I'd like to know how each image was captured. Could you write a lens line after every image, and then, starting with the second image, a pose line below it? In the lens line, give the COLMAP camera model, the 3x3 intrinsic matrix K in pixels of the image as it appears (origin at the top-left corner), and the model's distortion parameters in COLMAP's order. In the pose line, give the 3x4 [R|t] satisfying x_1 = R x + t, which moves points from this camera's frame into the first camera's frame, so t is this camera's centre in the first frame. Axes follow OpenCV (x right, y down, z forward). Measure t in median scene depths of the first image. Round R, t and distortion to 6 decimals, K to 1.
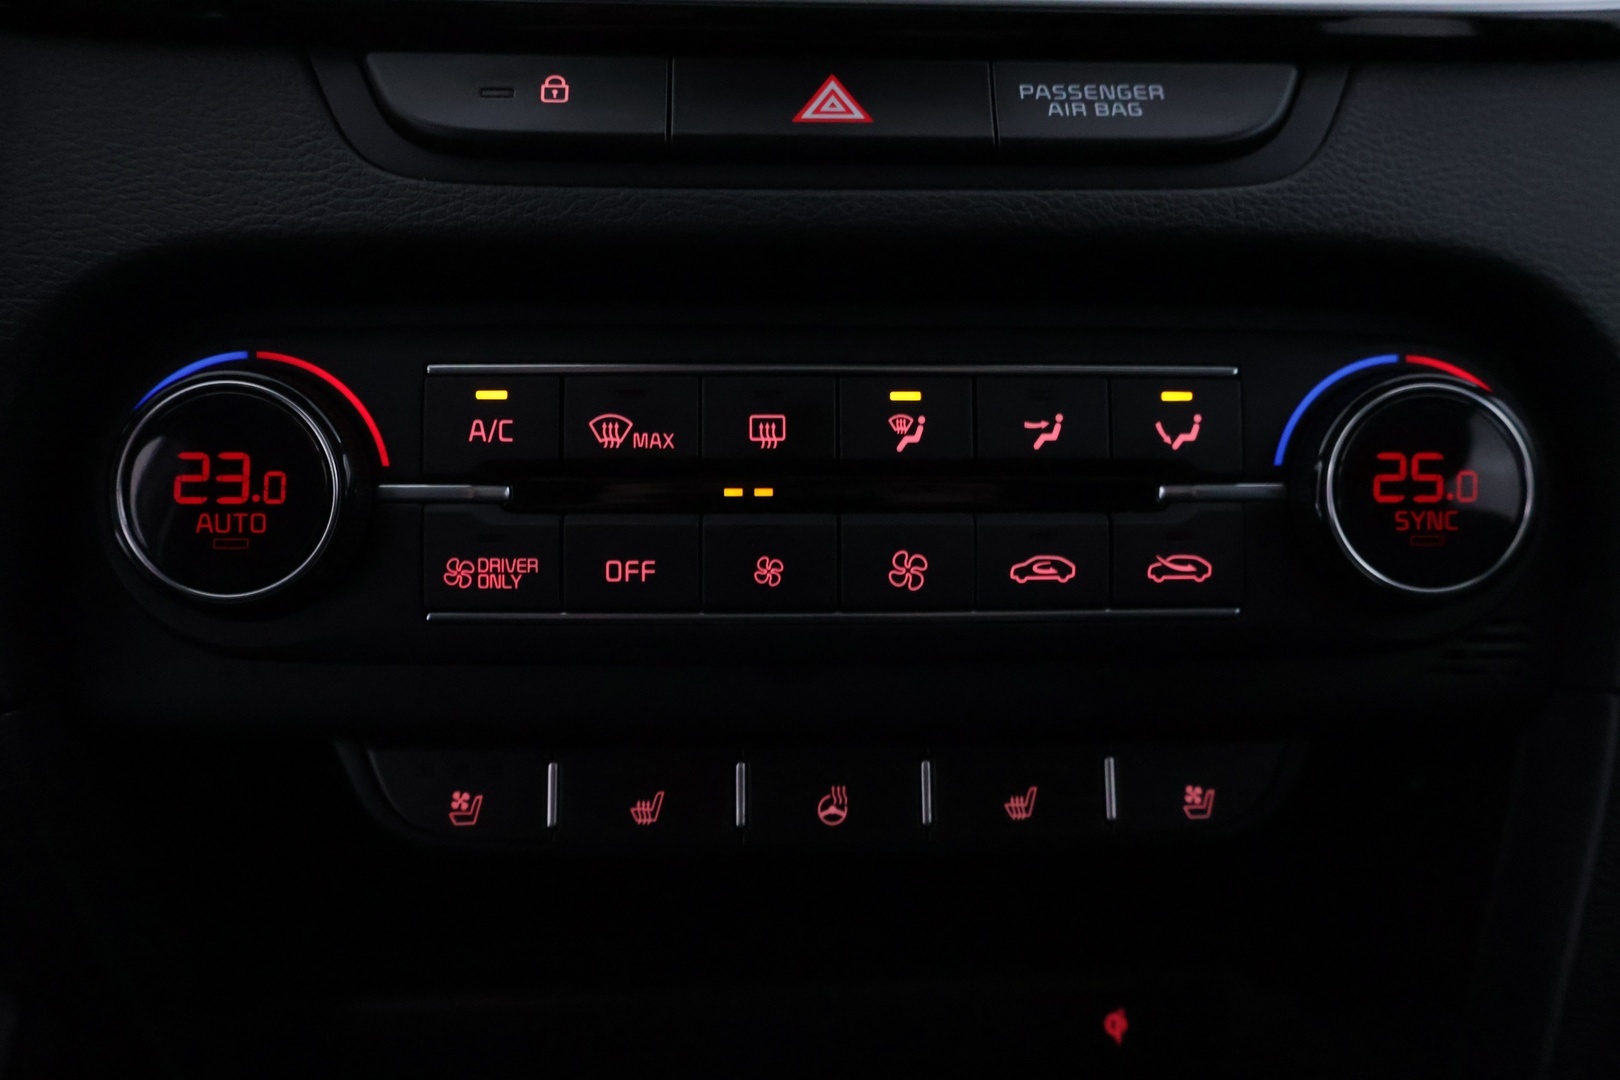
lens RADIAL K [[1334.9, 0, 809.4], [0, 1334.9, 515.7], [0, 0, 1]] dist [-0.010184, 0.006186]
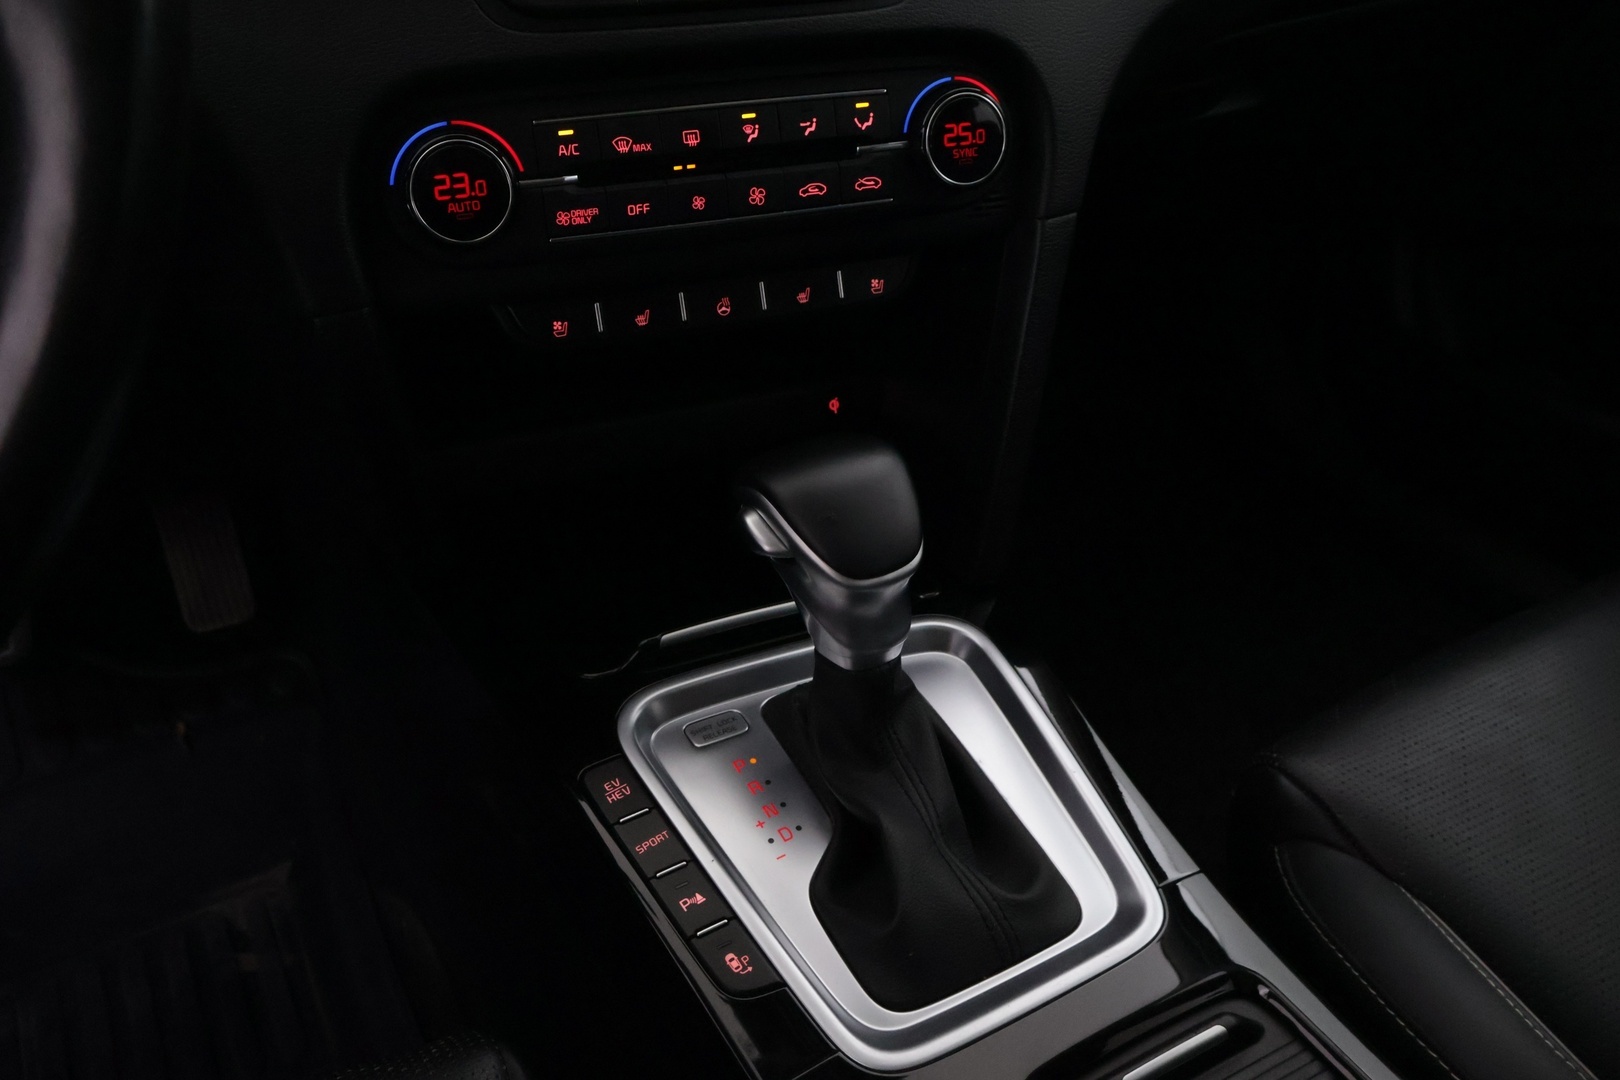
lens RADIAL K [[1334.9, 0, 809.4], [0, 1334.9, 515.7], [0, 0, 1]] dist [-0.010184, 0.006186]
pose [[0.943829, -0.168810, 0.284061, -0.578044], [0.070183, 0.942455, 0.326883, -0.182140], [-0.322896, -0.288585, 0.901364, -1.227545]]
